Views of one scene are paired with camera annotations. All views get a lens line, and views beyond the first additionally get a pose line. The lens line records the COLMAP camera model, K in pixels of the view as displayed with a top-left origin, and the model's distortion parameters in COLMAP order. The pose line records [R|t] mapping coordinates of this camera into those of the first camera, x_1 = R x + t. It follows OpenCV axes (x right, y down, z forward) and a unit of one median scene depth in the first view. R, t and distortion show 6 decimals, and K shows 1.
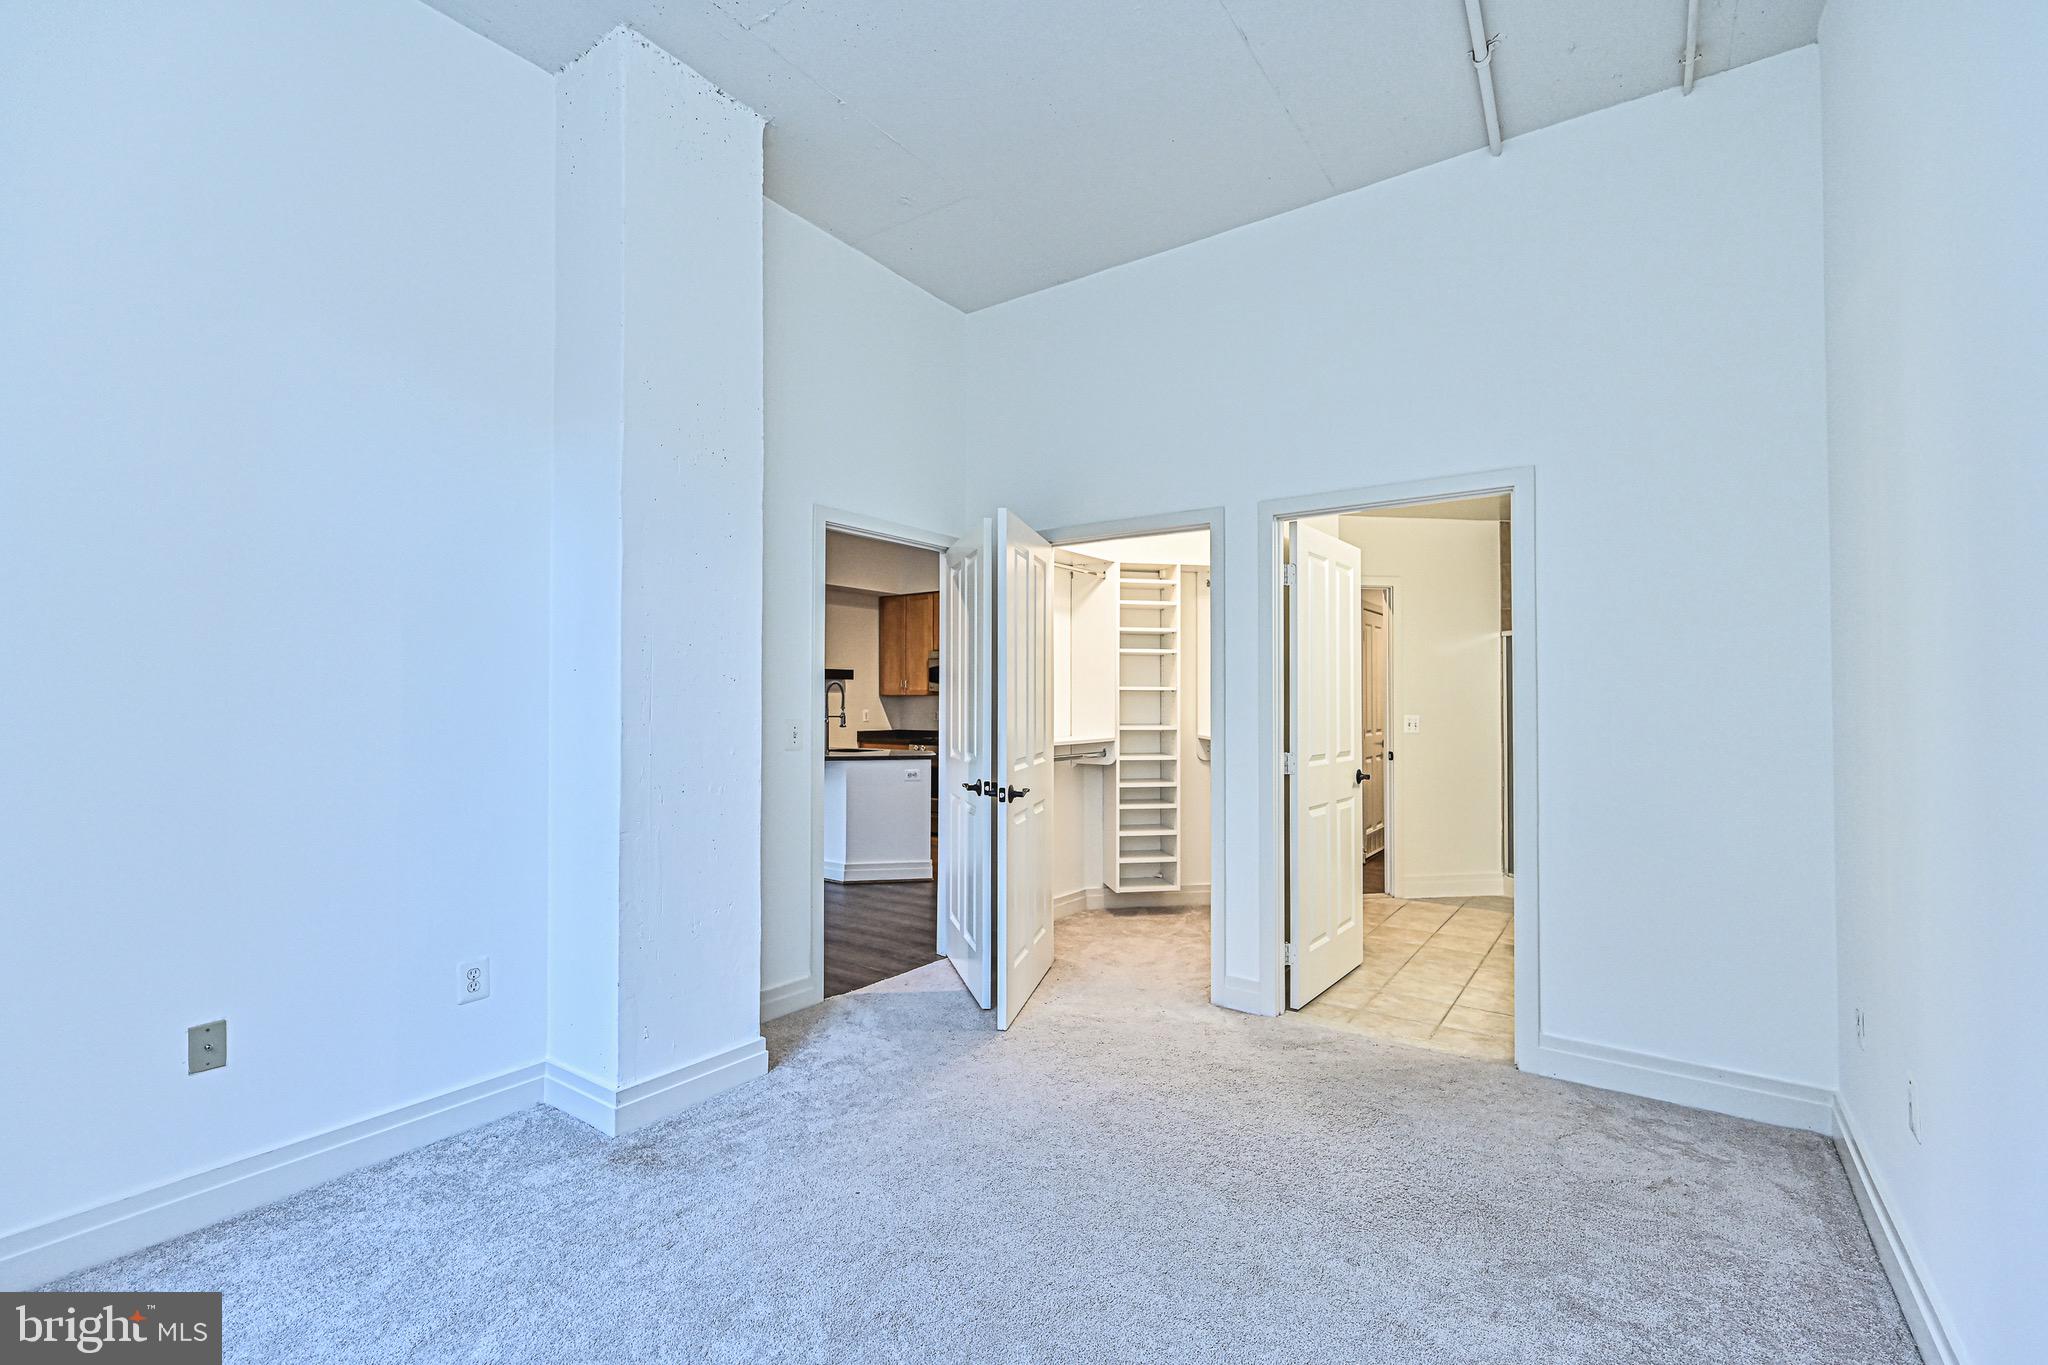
lens RADIAL K [[870.1, 0, 1015.7], [0, 870.1, 689.0], [0, 0, 1]] dist [0.000965, 0.000396]
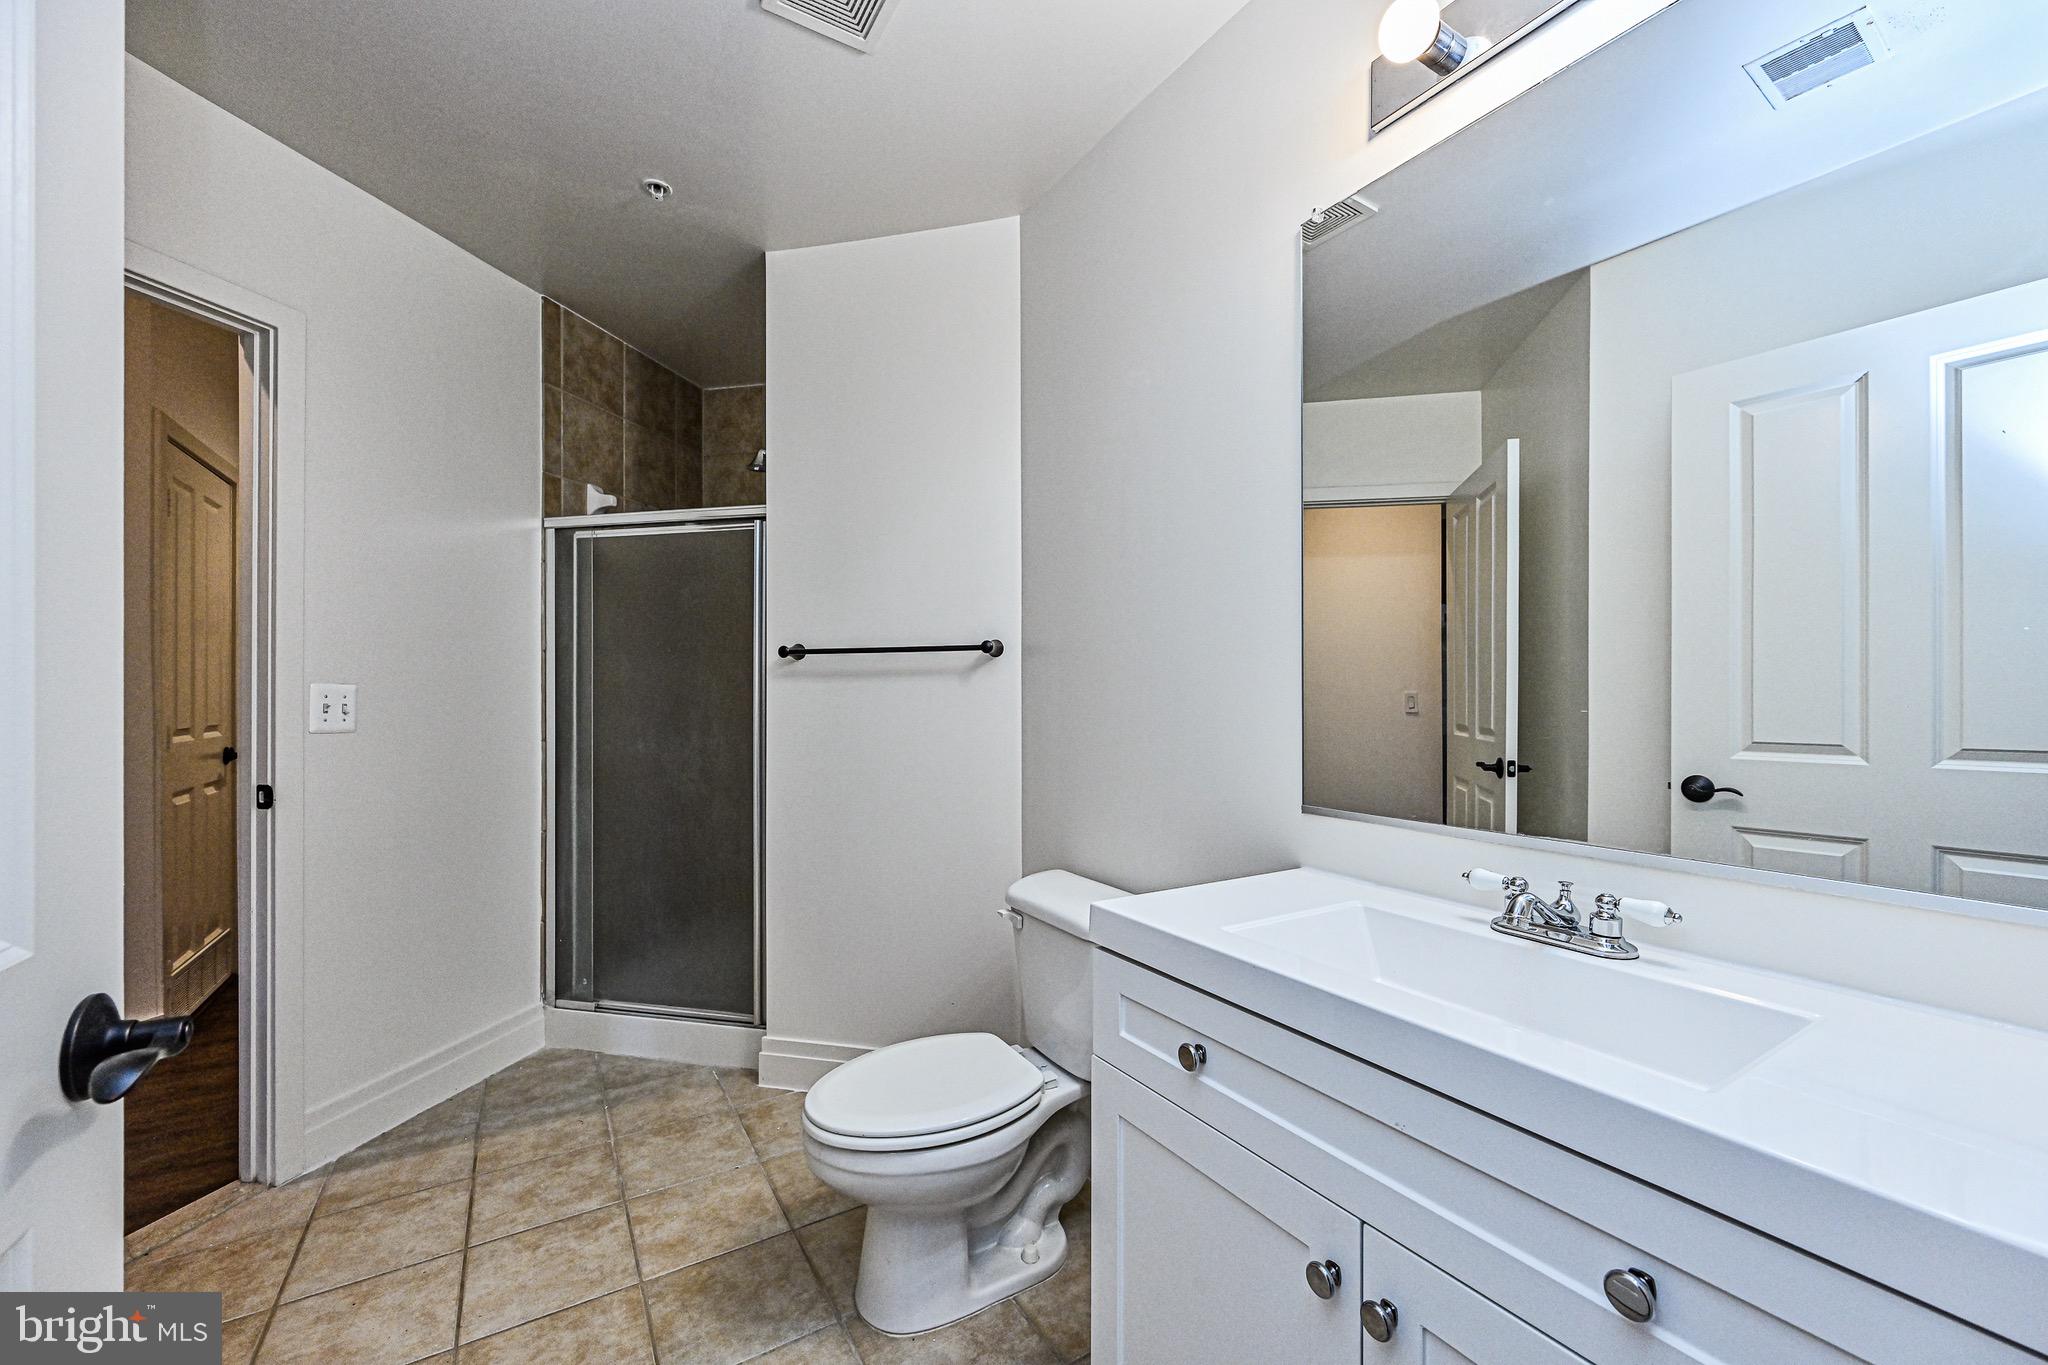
lens RADIAL K [[813.1, 0, 1024.3], [0, 813.1, 688.9], [0, 0, 1]] dist [0.000473, 0.000037]
pose [[0.385812, 0.000082, 0.922578, 0.386203], [-0.012957, 0.999902, 0.005330, 0.041842], [-0.922487, -0.014010, 0.385775, 0.927967]]
